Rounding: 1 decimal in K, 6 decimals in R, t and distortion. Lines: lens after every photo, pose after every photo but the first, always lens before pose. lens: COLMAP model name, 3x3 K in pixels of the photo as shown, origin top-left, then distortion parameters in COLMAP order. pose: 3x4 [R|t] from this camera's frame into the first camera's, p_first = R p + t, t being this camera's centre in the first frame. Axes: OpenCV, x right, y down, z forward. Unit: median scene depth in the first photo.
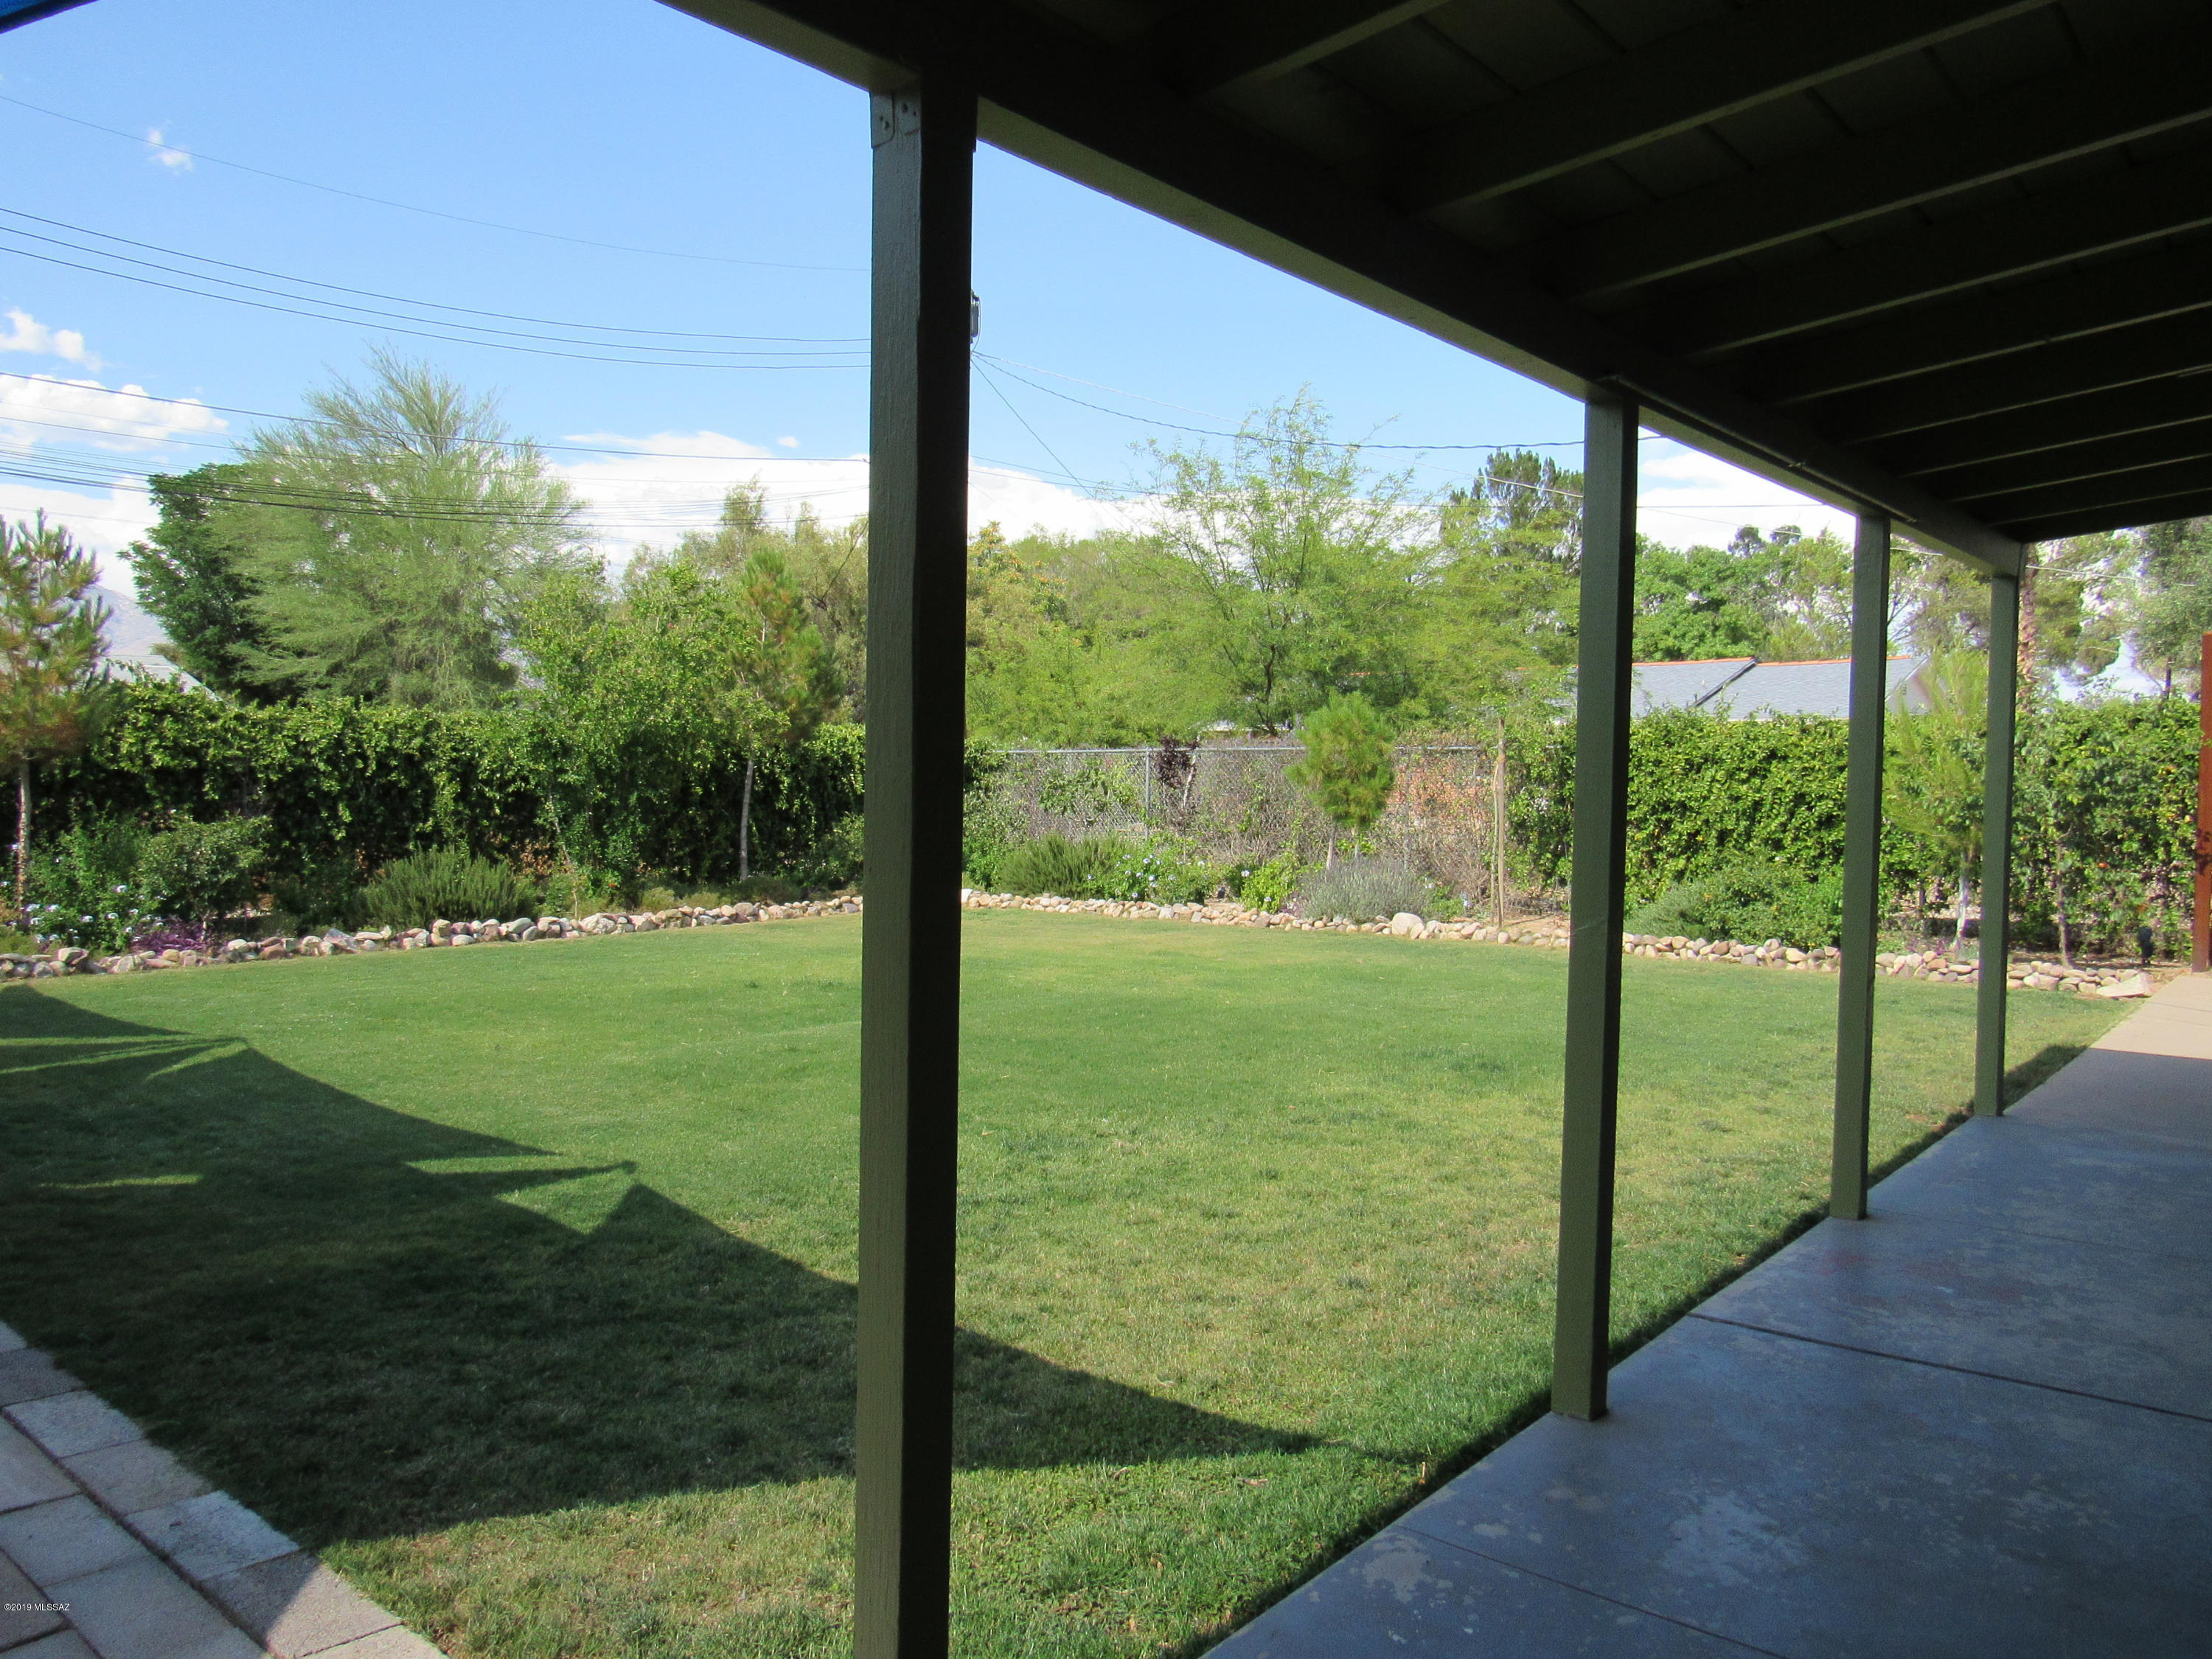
lens RADIAL K [[1571.4, 0, 1112.9], [0, 1571.4, 829.5], [0, 0, 1]] dist [-0.046264, 0.016932]
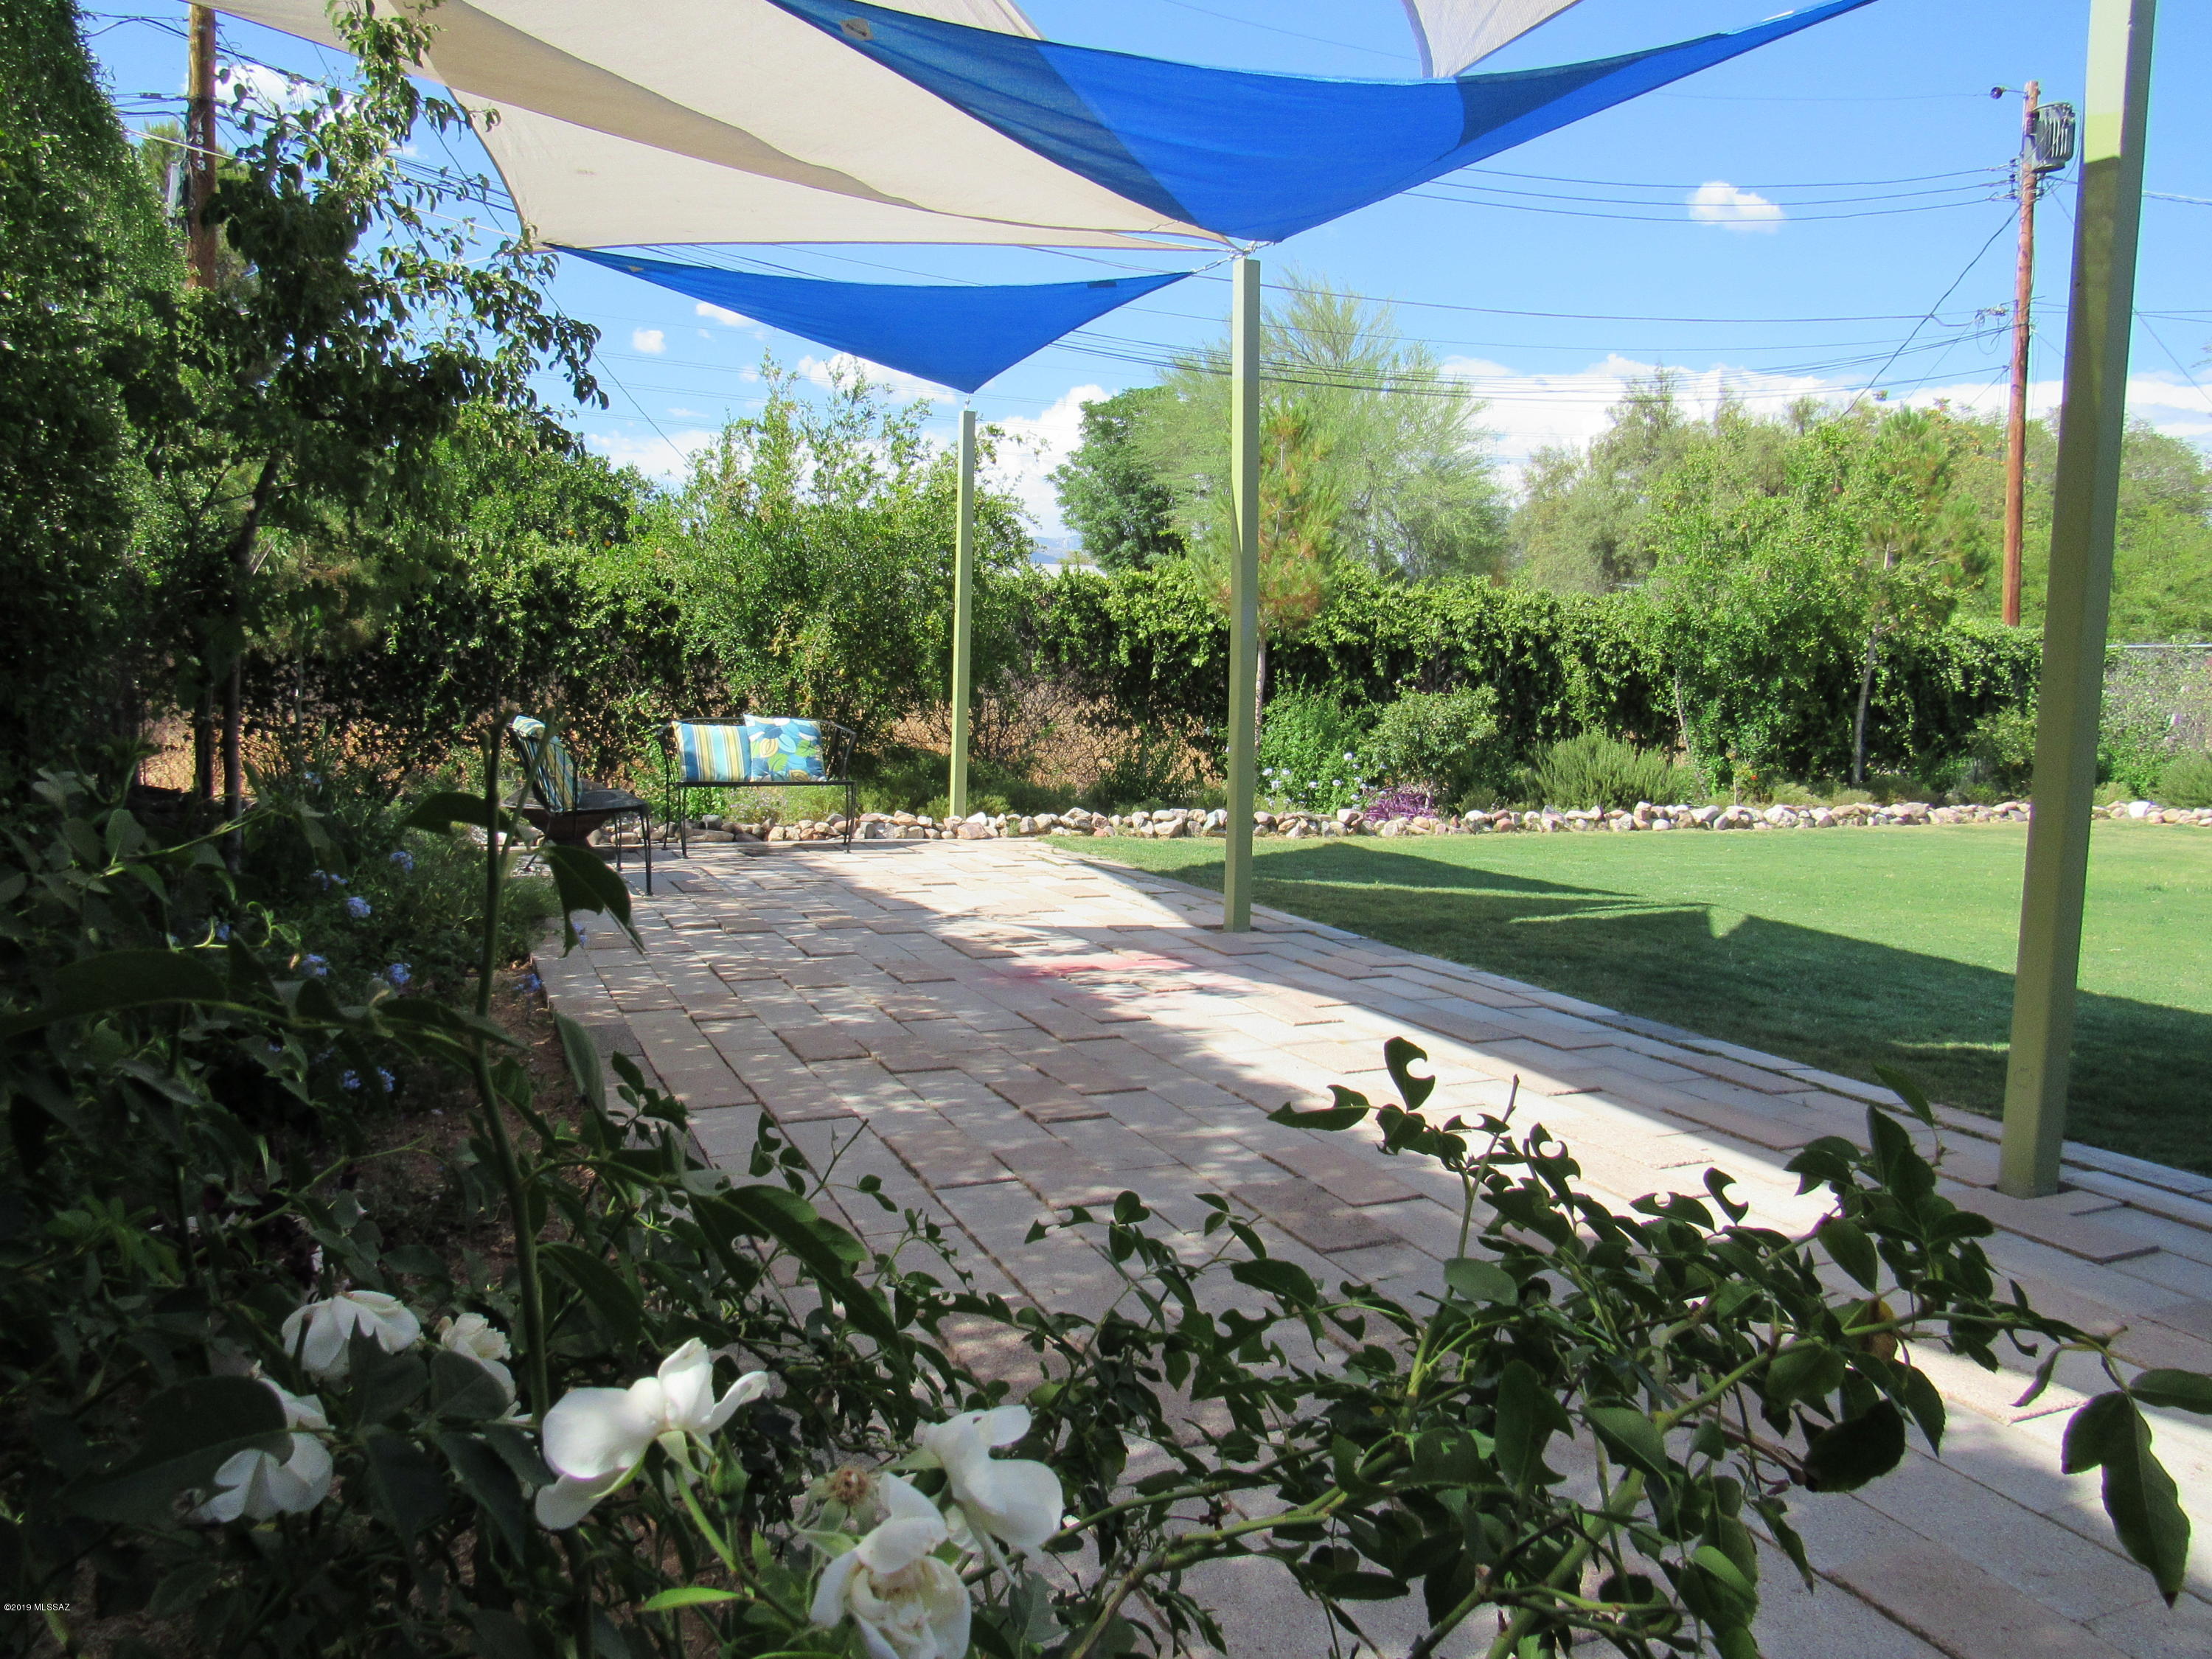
lens RADIAL K [[1571.4, 0, 1090.2], [0, 1571.4, 828.5], [0, 0, 1]] dist [-0.046264, 0.016932]
pose [[0.894871, 0.050663, -0.443440, -0.260493], [-0.029182, 0.998052, 0.055136, 0.026251], [0.445369, -0.036399, 0.894607, -0.004595]]
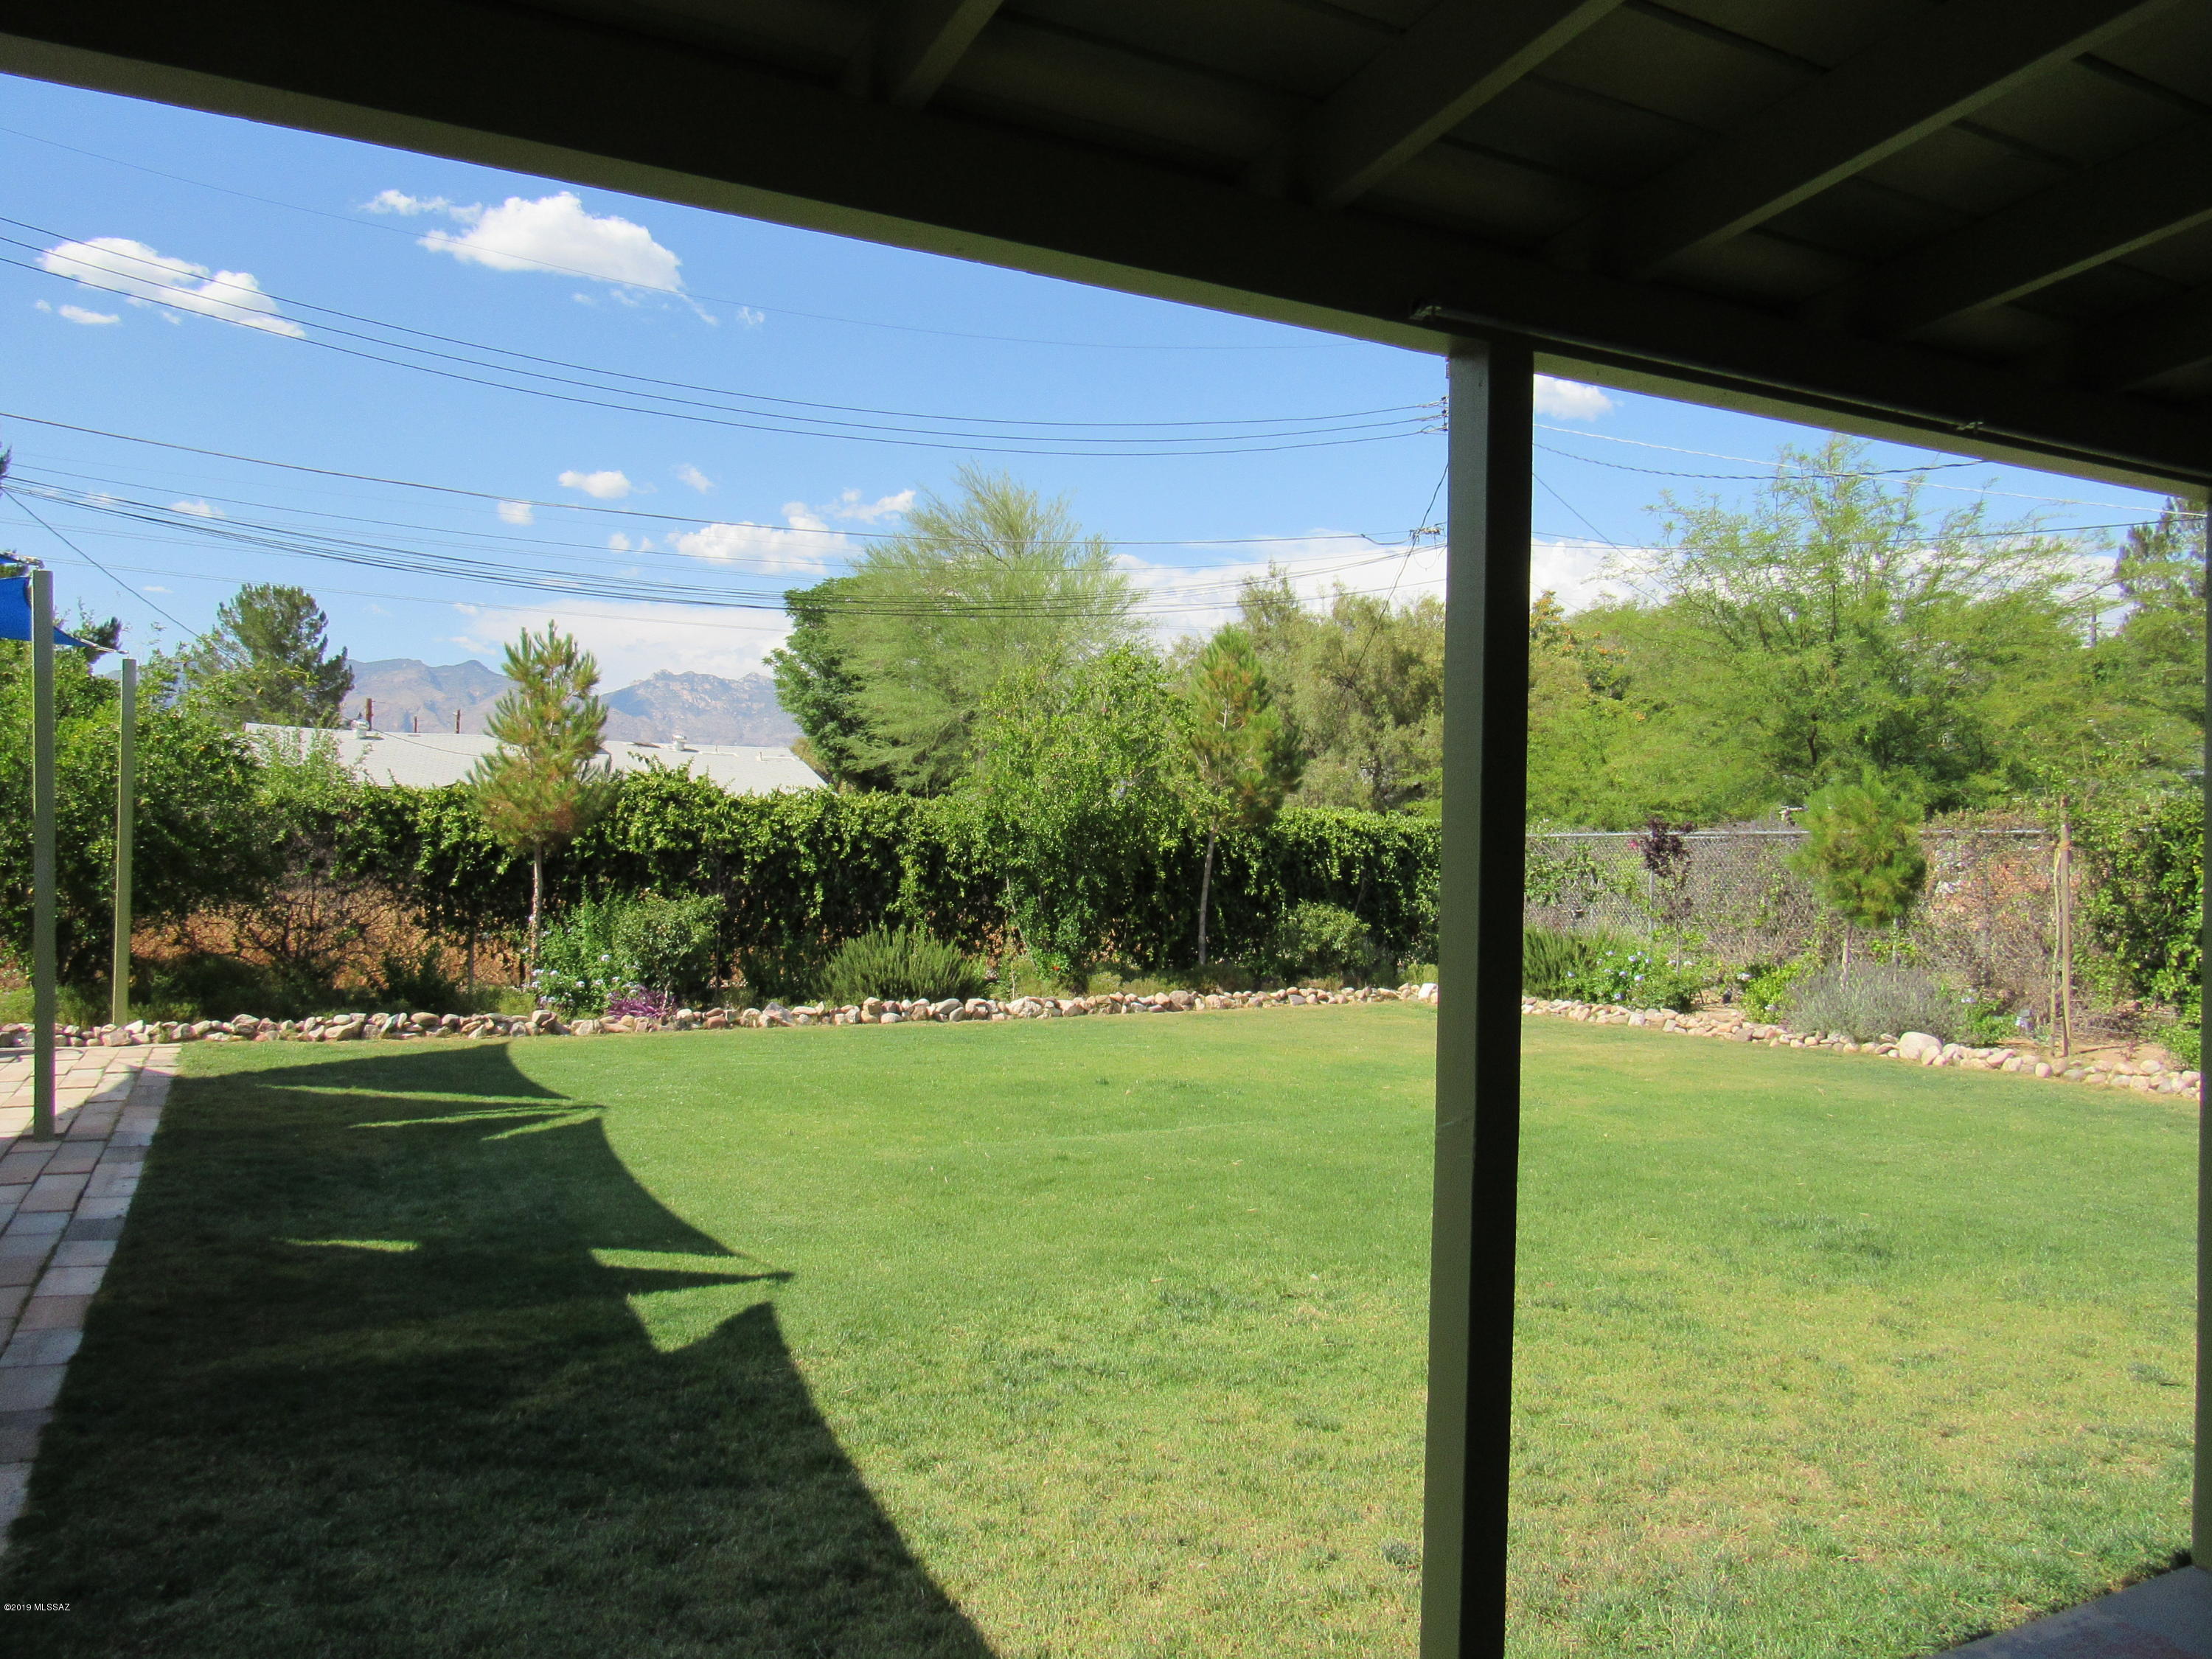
lens RADIAL K [[1571.4, 0, 1113.5], [0, 1571.4, 797.5], [0, 0, 1]] dist [-0.046264, 0.016932]
pose [[0.925117, -0.007993, -0.379599, 0.098152], [-0.019199, 0.997515, -0.067794, -0.006139], [0.379198, 0.070005, 0.922664, 0.072734]]
